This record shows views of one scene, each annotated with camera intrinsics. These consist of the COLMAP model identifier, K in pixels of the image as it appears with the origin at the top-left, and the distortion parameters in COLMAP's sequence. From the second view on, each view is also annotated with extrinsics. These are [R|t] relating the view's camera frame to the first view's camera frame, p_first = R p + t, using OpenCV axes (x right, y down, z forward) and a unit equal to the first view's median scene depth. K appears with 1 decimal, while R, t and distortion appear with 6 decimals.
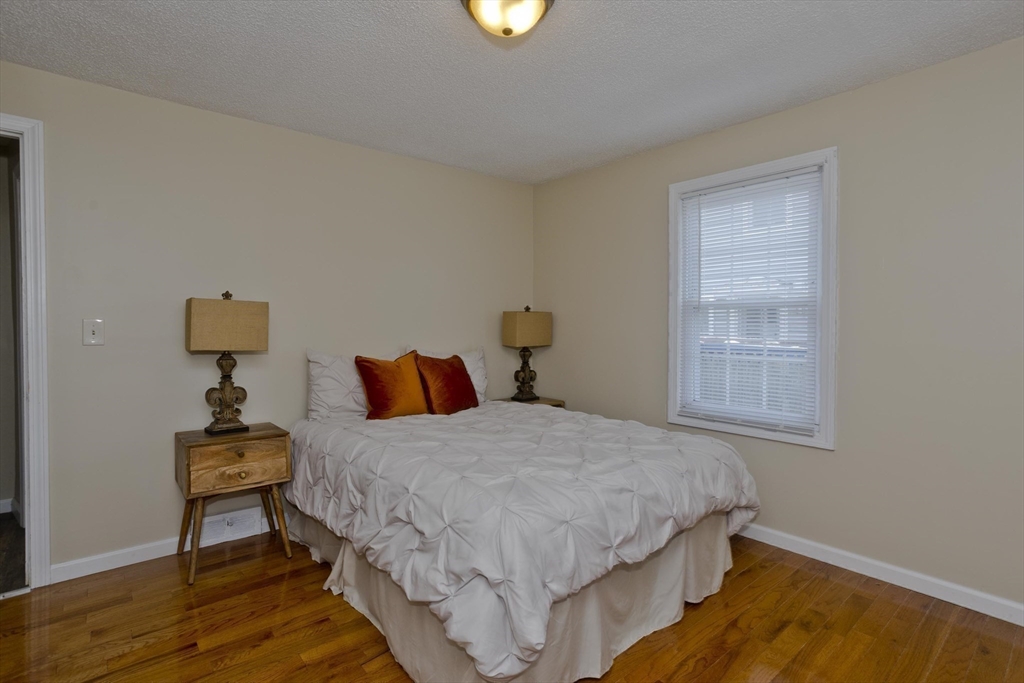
lens RADIAL K [[509.3, 0, 506.6], [0, 509.3, 344.7], [0, 0, 1]] dist [-0.023542, 0.009554]
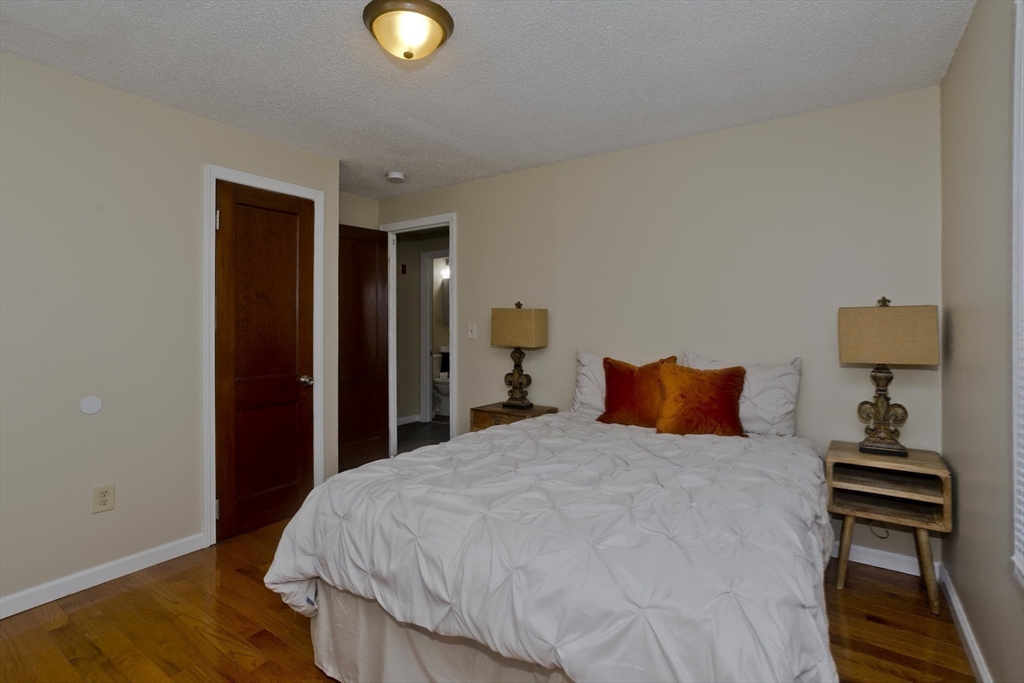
lens RADIAL K [[509.3, 0, 508.0], [0, 509.3, 333.7], [0, 0, 1]] dist [-0.023542, 0.009554]
pose [[0.290452, 0.006009, -0.956871, 0.717688], [-0.046574, 0.998884, -0.007864, -0.009978], [0.955755, 0.046850, 0.290408, 0.576830]]
